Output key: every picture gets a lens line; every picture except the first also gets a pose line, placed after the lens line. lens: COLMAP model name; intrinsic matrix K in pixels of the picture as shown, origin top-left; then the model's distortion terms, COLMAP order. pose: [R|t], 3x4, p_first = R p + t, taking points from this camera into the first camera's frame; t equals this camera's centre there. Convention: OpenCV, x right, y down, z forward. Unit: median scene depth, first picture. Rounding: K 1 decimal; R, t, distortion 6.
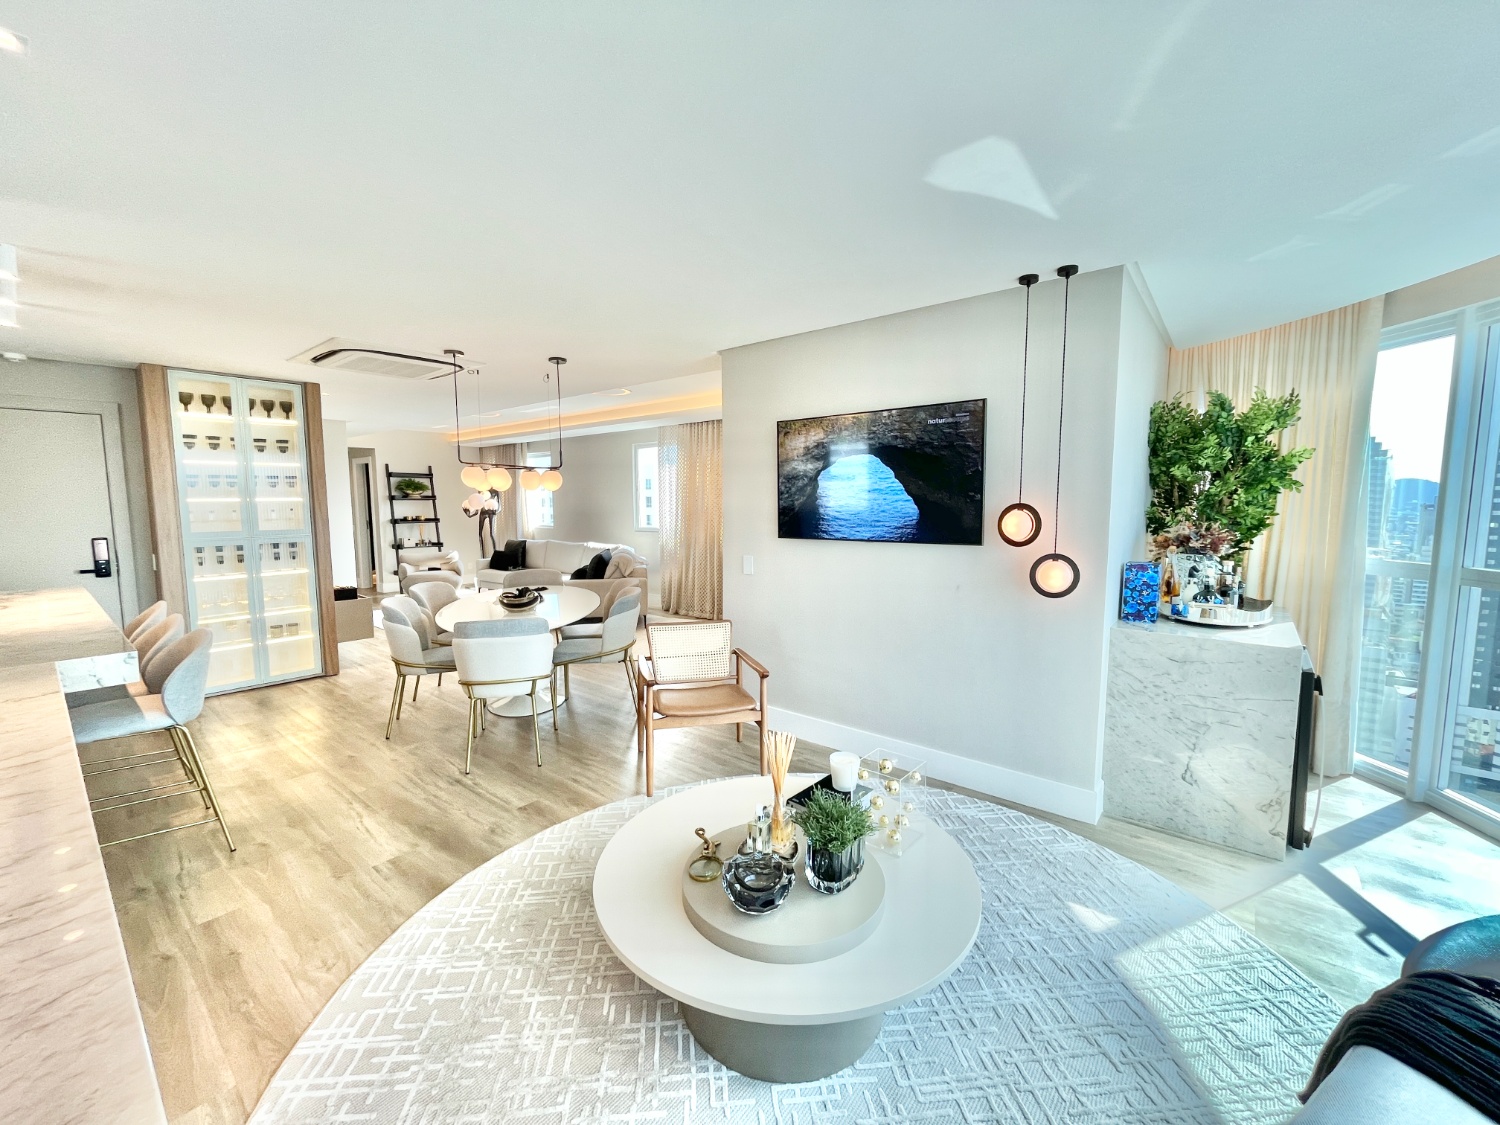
lens RADIAL K [[606.4, 0, 748.9], [0, 606.4, 559.4], [0, 0, 1]] dist [-0.003974, 0.000914]
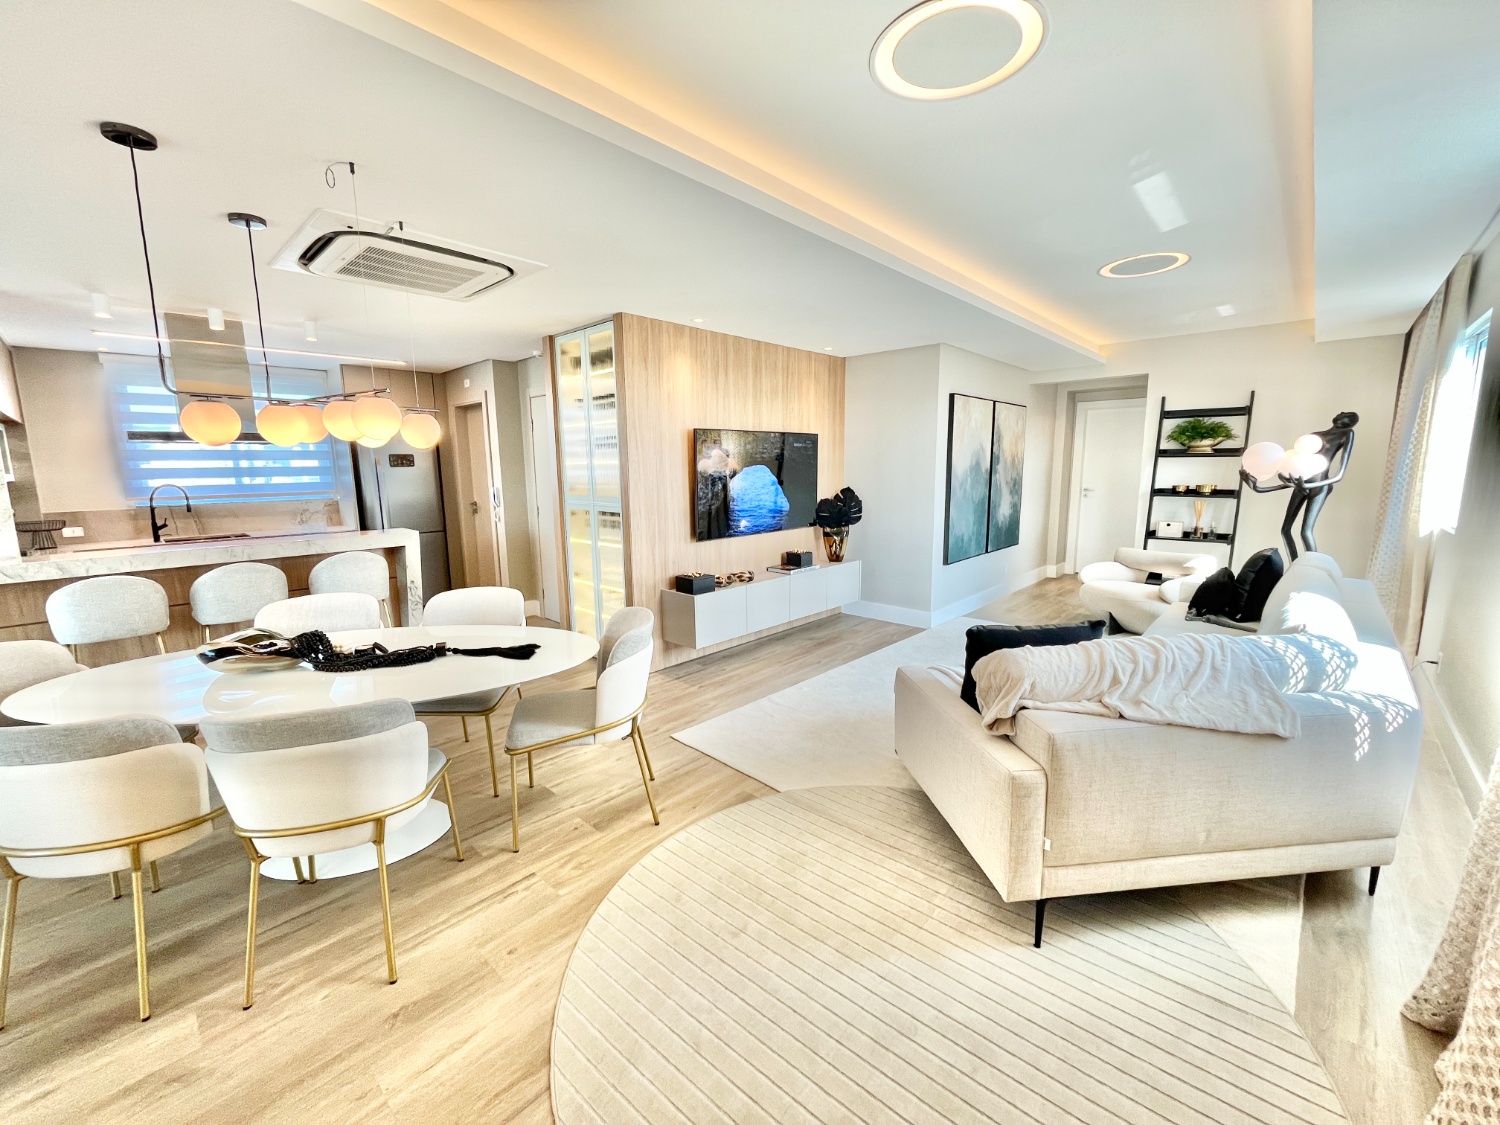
lens RADIAL K [[606.4, 0, 748.9], [0, 606.4, 559.4], [0, 0, 1]] dist [-0.003974, 0.000914]
pose [[-0.059786, 0.162419, -0.984909, 0.099376], [-0.087196, 0.982053, 0.167241, -0.134153], [0.994396, 0.095879, -0.044551, 1.337407]]
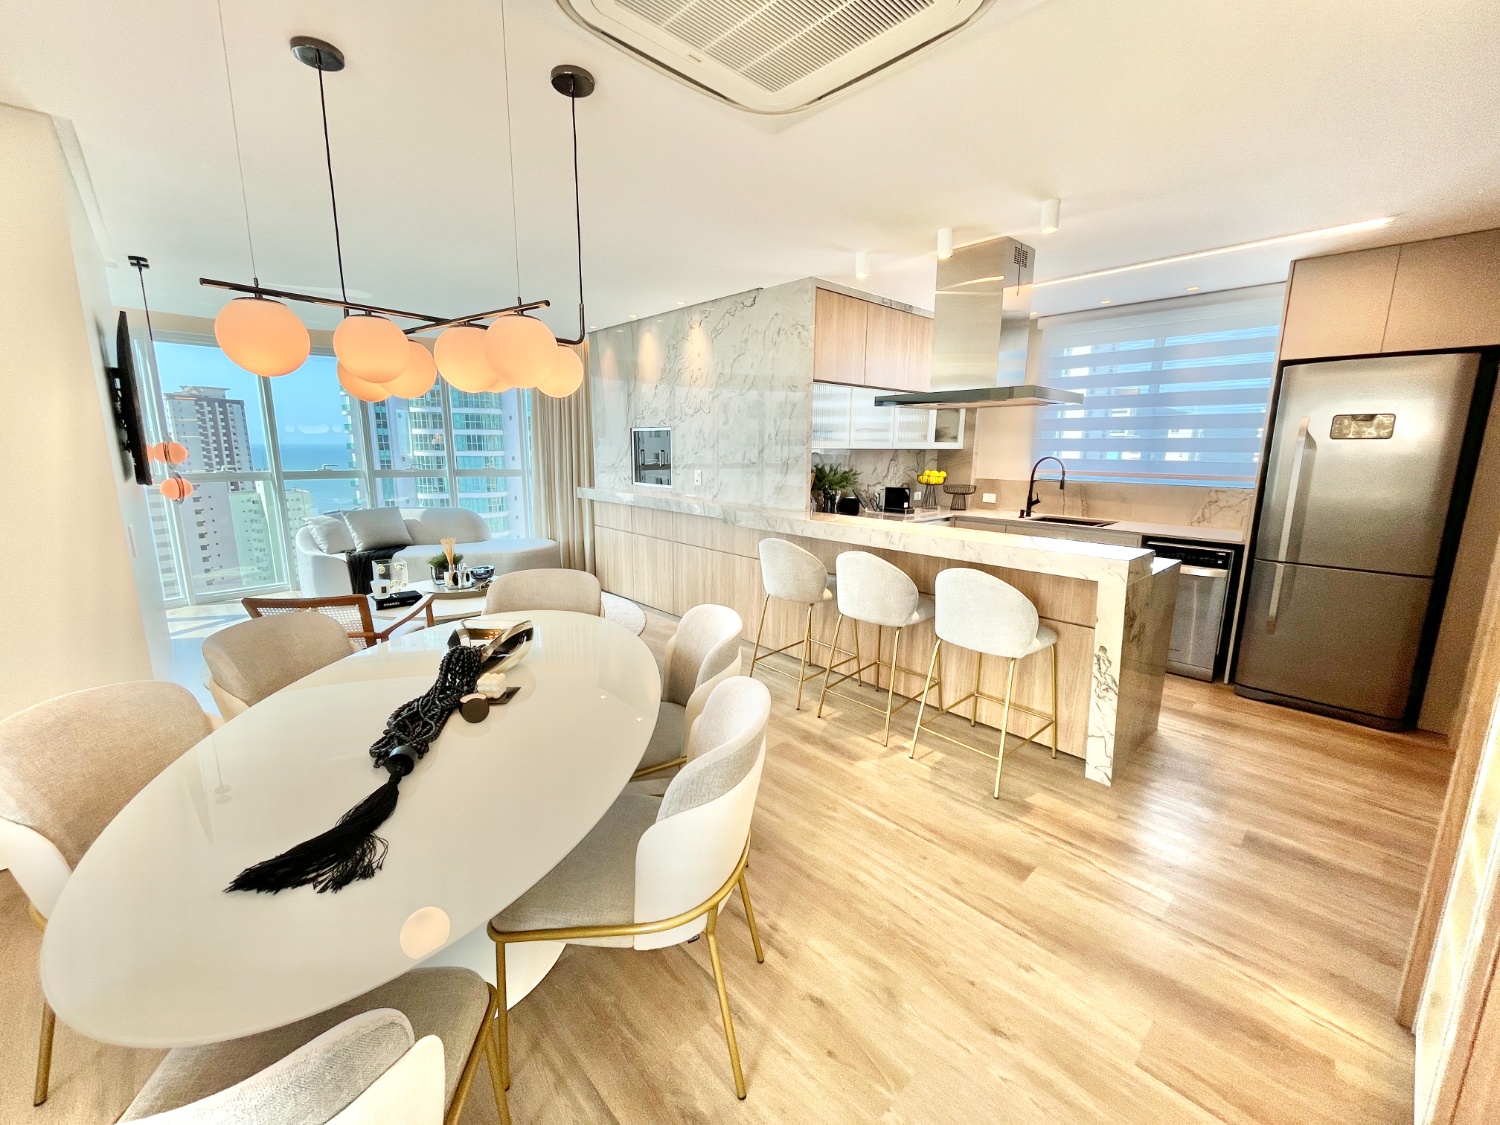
lens RADIAL K [[606.4, 0, 748.9], [0, 606.4, 559.4], [0, 0, 1]] dist [-0.003974, 0.000914]
pose [[-0.991062, -0.026859, 0.130669, -0.594606], [0.011310, 0.959078, 0.282918, -0.117365], [-0.132921, 0.281867, -0.950202, 1.282444]]
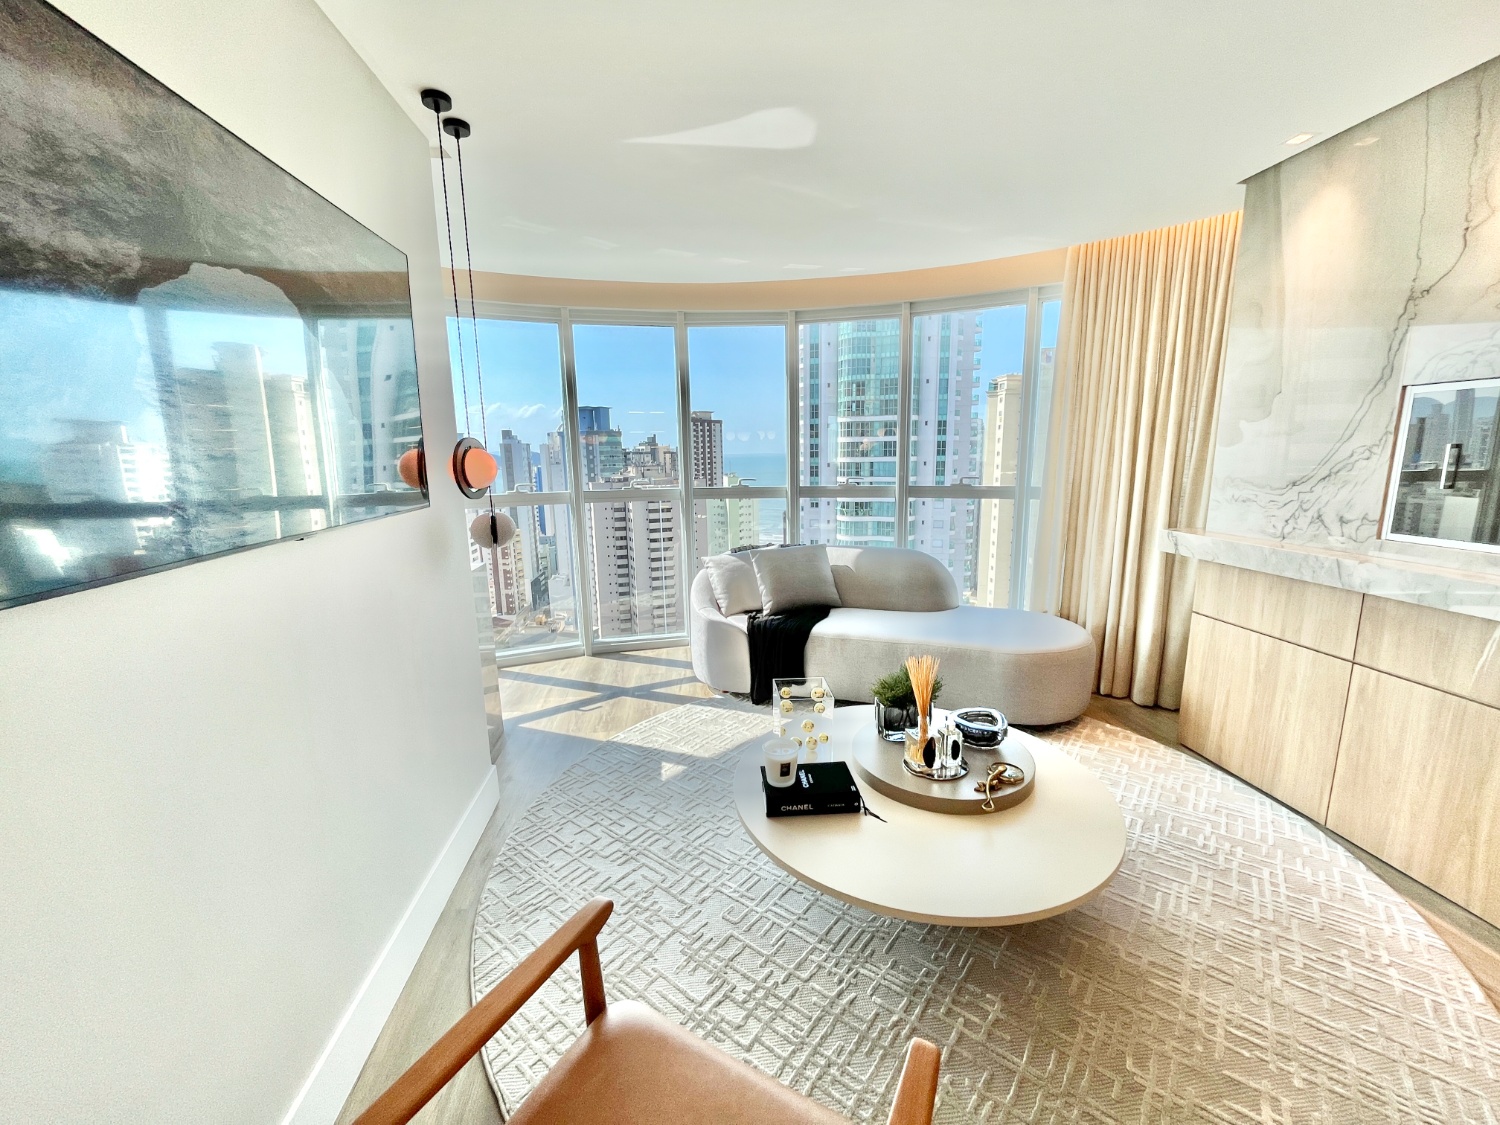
lens RADIAL K [[606.4, 0, 748.9], [0, 606.4, 559.4], [0, 0, 1]] dist [-0.003974, 0.000914]
pose [[-0.714502, -0.102365, 0.692104, -0.186170], [0.096020, 0.965530, 0.241933, -0.061280], [-0.693013, 0.239317, -0.680045, 0.766749]]
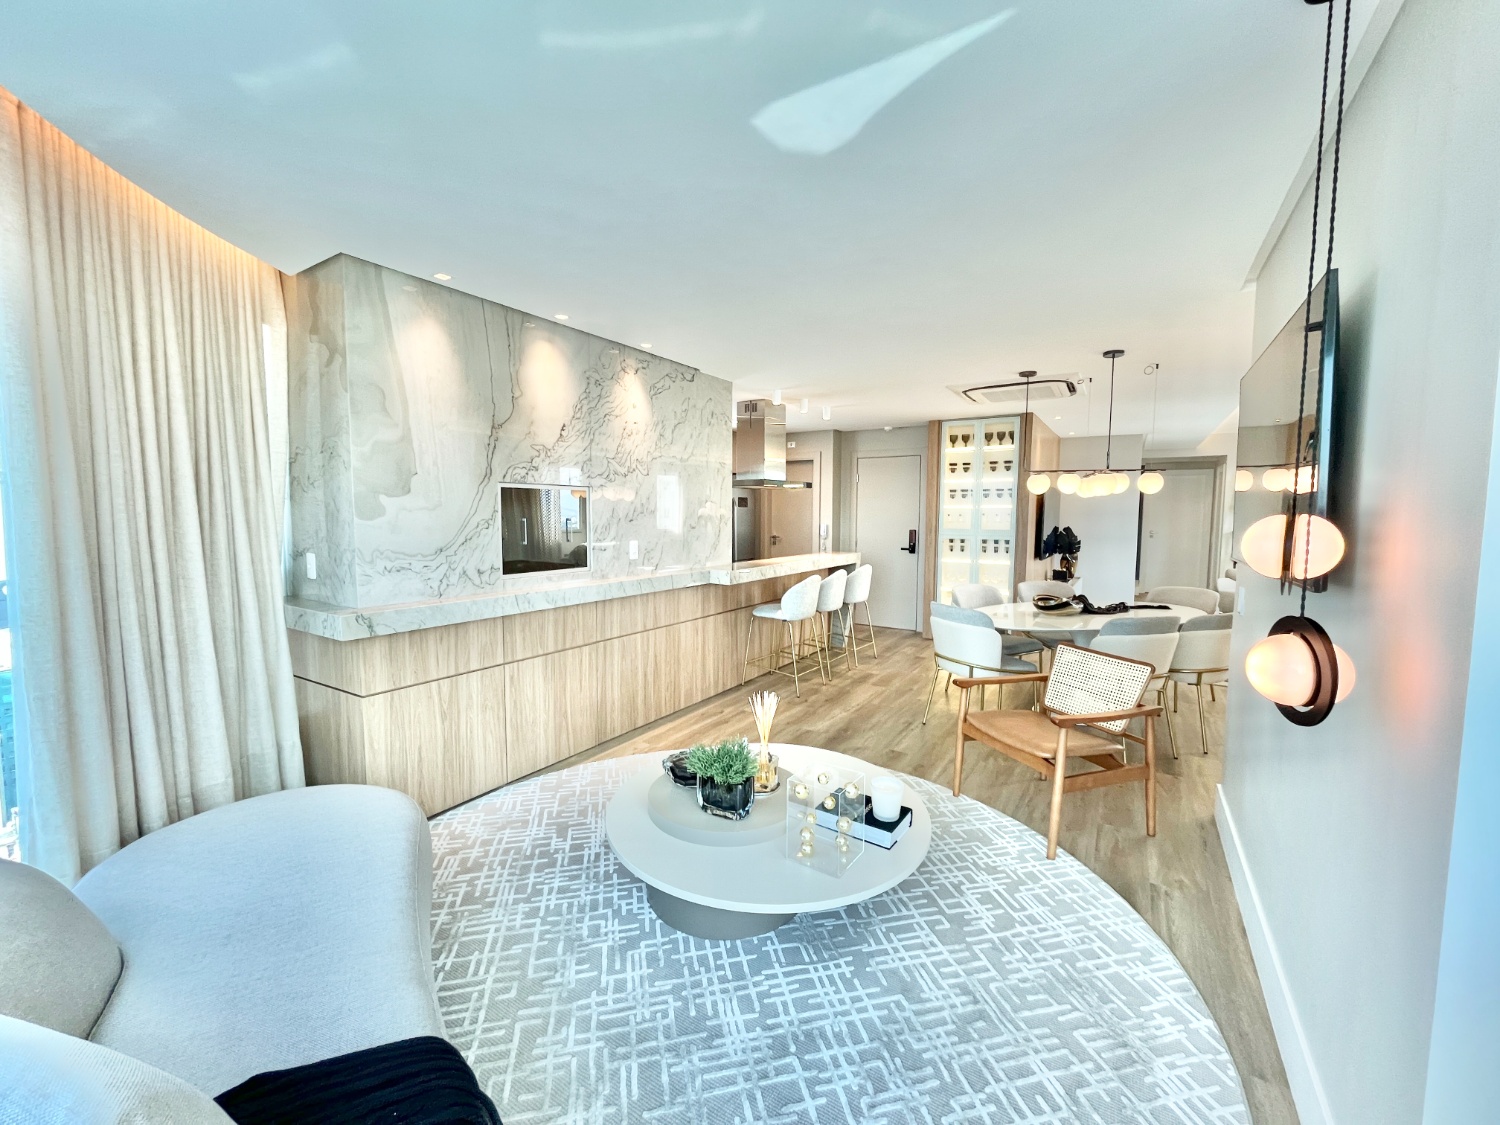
lens RADIAL K [[606.4, 0, 748.9], [0, 606.4, 559.4], [0, 0, 1]] dist [-0.003974, 0.000914]
pose [[0.118466, 0.081270, -0.989627, 0.497744], [-0.102126, 0.992357, 0.069269, -0.021990], [0.987692, 0.092861, 0.125860, 0.326634]]
